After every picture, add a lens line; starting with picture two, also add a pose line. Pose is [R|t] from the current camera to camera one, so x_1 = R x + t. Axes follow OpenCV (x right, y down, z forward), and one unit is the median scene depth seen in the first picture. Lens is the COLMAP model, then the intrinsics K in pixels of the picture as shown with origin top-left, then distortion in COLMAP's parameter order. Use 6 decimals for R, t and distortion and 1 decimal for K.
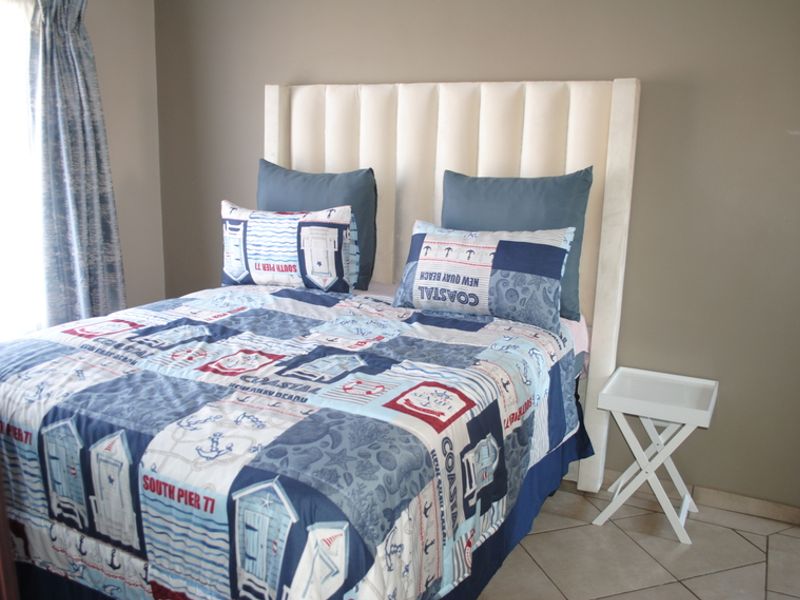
lens RADIAL K [[709.8, 0, 399.8], [0, 709.8, 301.0], [0, 0, 1]] dist [-0.067409, -0.006082]
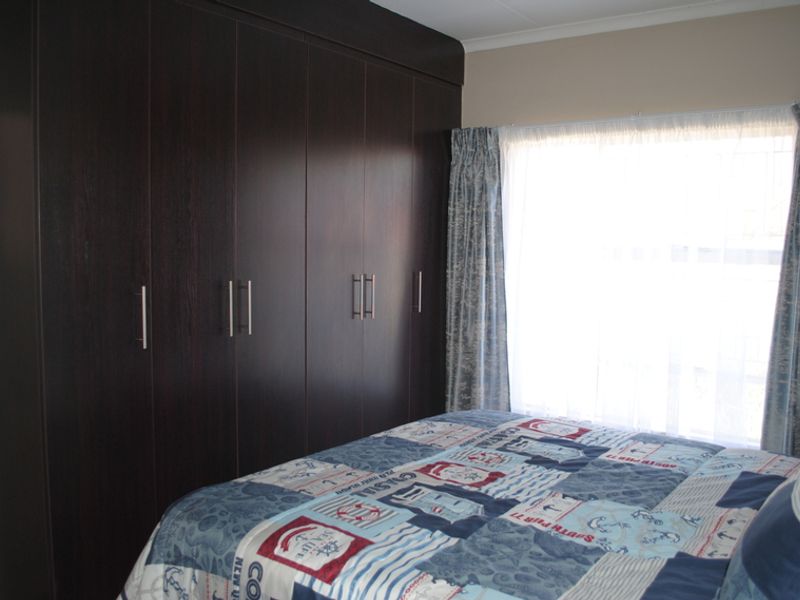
lens RADIAL K [[709.8, 0, 400.2], [0, 709.8, 300.7], [0, 0, 1]] dist [-0.067409, -0.006082]
pose [[-0.145826, 0.062277, -0.987348, 0.724075], [-0.231475, 0.968166, 0.095255, -0.215294], [0.961849, 0.242436, -0.126768, 0.936353]]
